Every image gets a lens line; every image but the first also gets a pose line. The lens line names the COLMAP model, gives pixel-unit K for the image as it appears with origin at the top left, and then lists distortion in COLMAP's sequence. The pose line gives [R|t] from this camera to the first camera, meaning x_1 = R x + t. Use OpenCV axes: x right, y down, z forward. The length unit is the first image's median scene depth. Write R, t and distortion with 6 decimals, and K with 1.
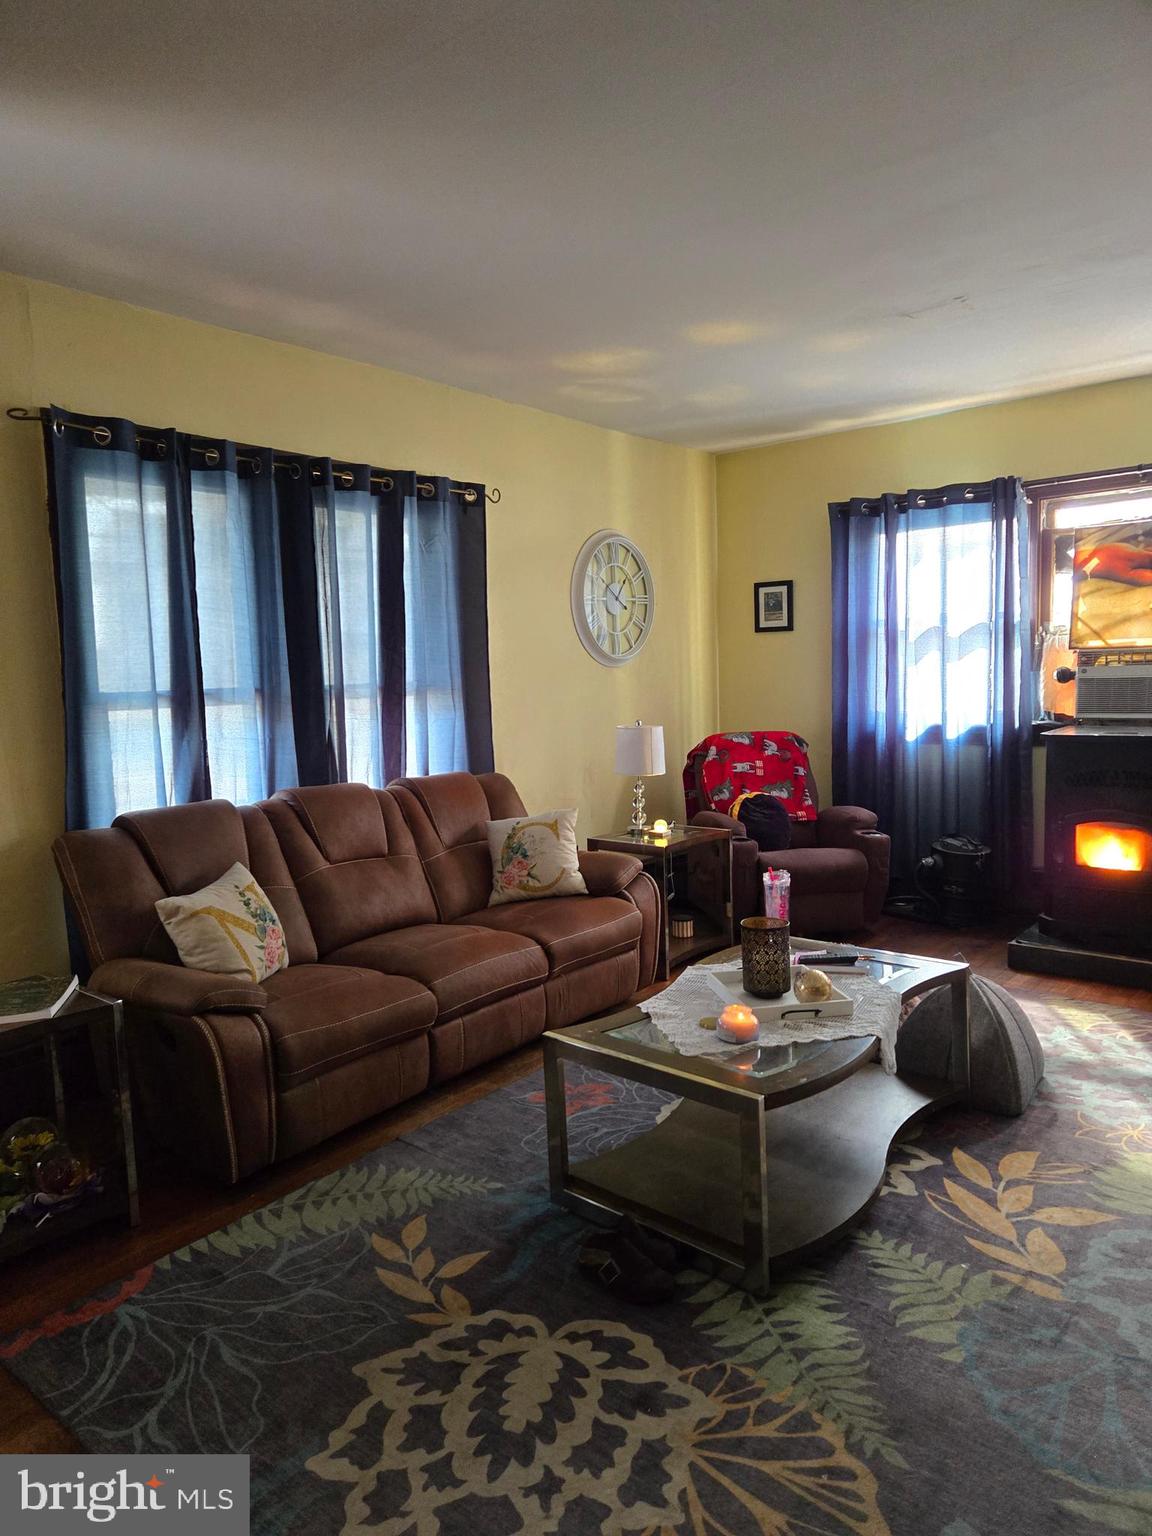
lens RADIAL K [[1033.8, 0, 569.7], [0, 1033.8, 769.0], [0, 0, 1]] dist [0.047209, -0.009502]
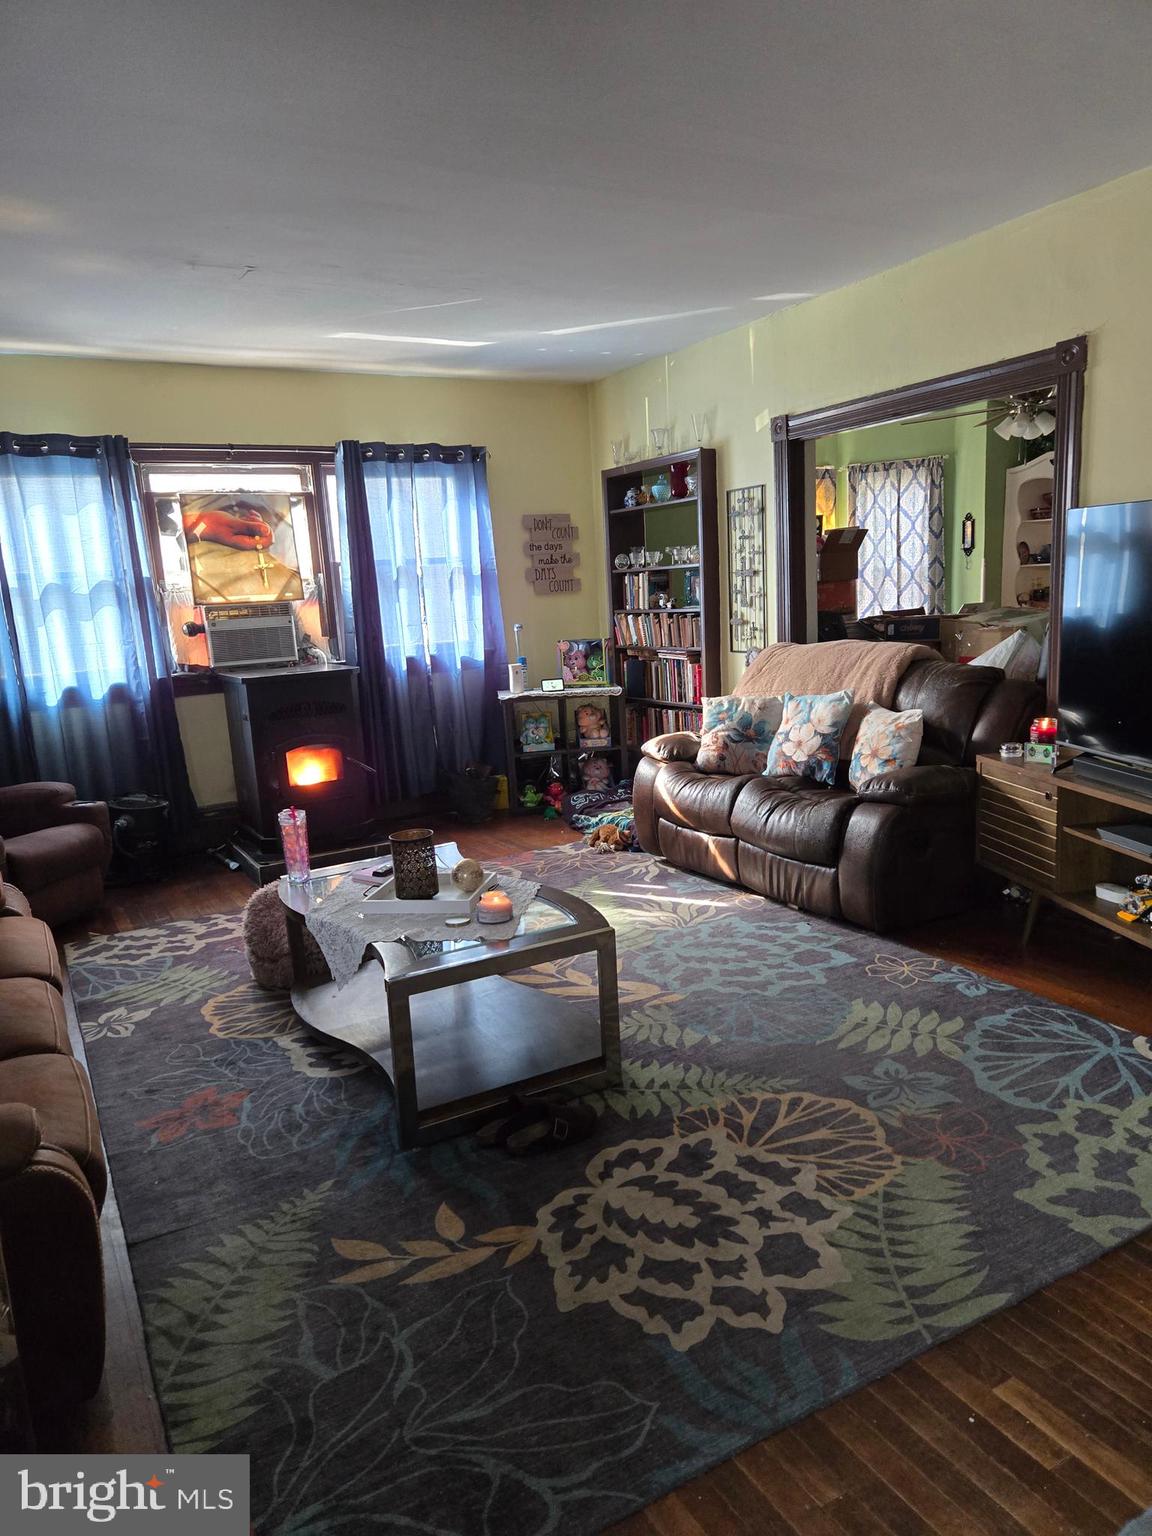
lens RADIAL K [[1033.8, 0, 569.0], [0, 1033.8, 769.3], [0, 0, 1]] dist [0.047209, -0.009502]
pose [[0.353924, -0.153073, 0.922663, -0.878449], [0.144642, 0.983605, 0.107701, -0.012615], [-0.924022, 0.095338, 0.370263, 0.520161]]
